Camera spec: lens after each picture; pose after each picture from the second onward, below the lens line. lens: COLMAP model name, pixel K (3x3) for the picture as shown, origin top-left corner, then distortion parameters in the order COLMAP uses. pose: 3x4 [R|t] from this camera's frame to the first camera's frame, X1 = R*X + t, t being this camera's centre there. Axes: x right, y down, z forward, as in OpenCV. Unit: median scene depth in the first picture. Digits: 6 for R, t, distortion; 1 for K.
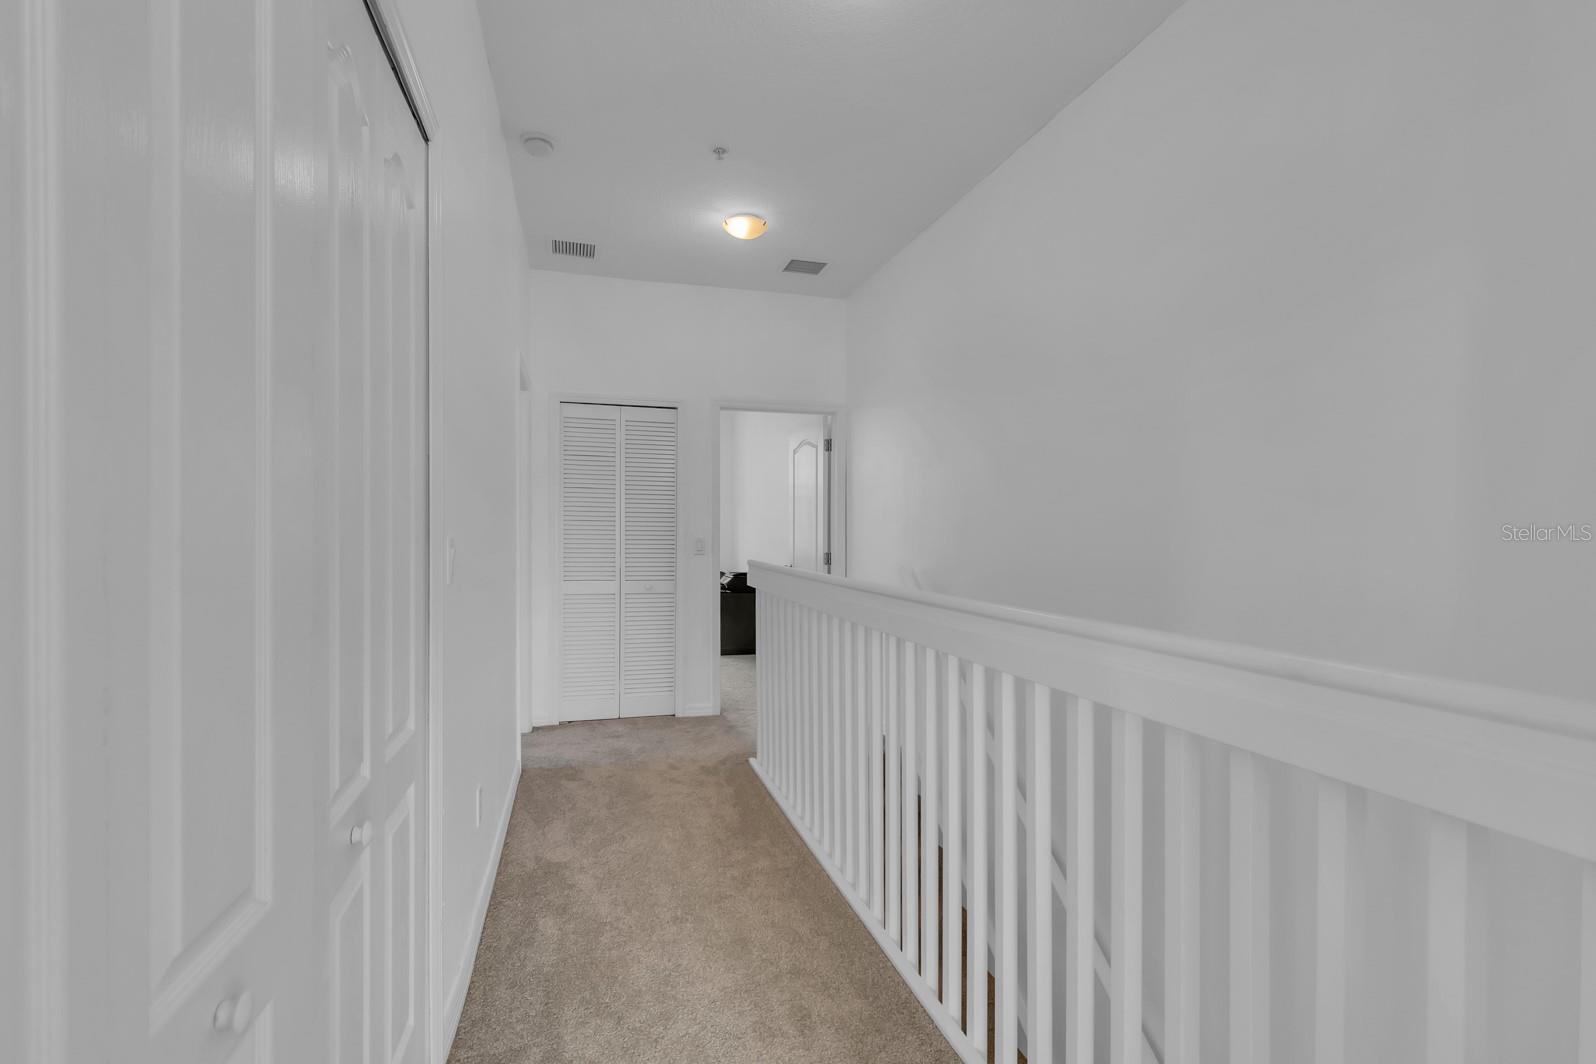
lens RADIAL K [[738.5, 0, 808.4], [0, 738.5, 532.7], [0, 0, 1]] dist [0.002600, 0.001080]
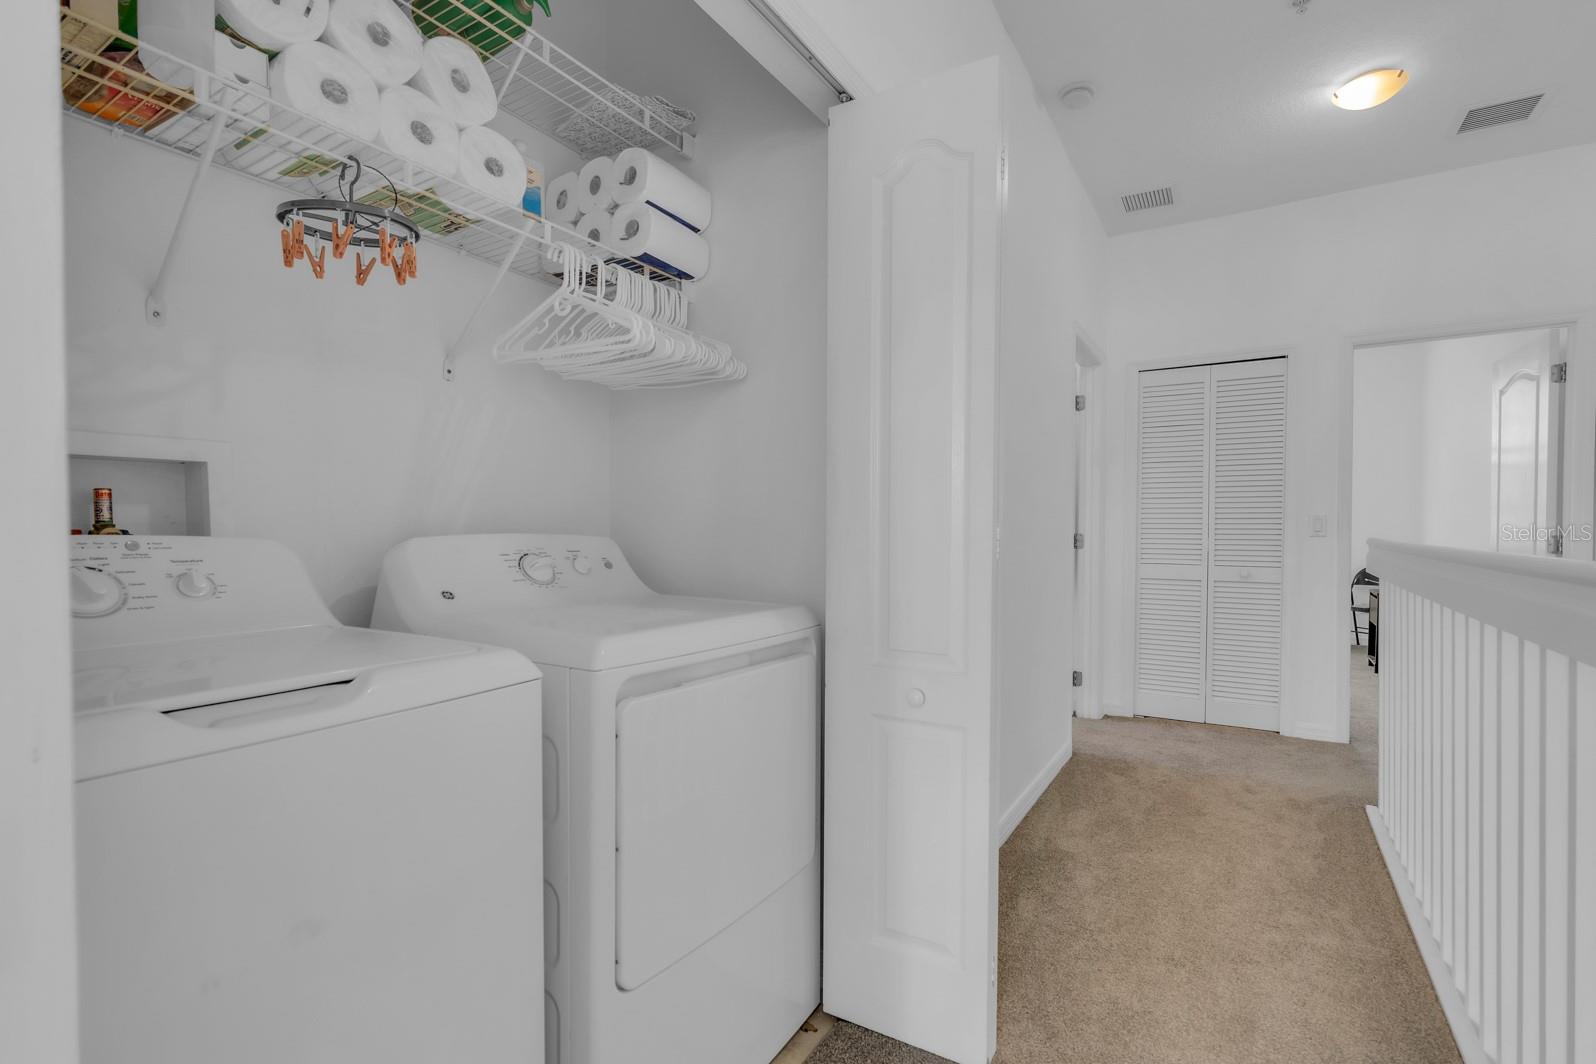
lens RADIAL K [[738.5, 0, 801.8], [0, 738.5, 532.1], [0, 0, 1]] dist [0.002600, 0.001080]
pose [[0.681979, 0.001092, -0.731371, 0.077952], [0.005844, 0.999959, 0.006942, 0.022992], [0.731348, -0.009008, 0.681944, 0.081546]]
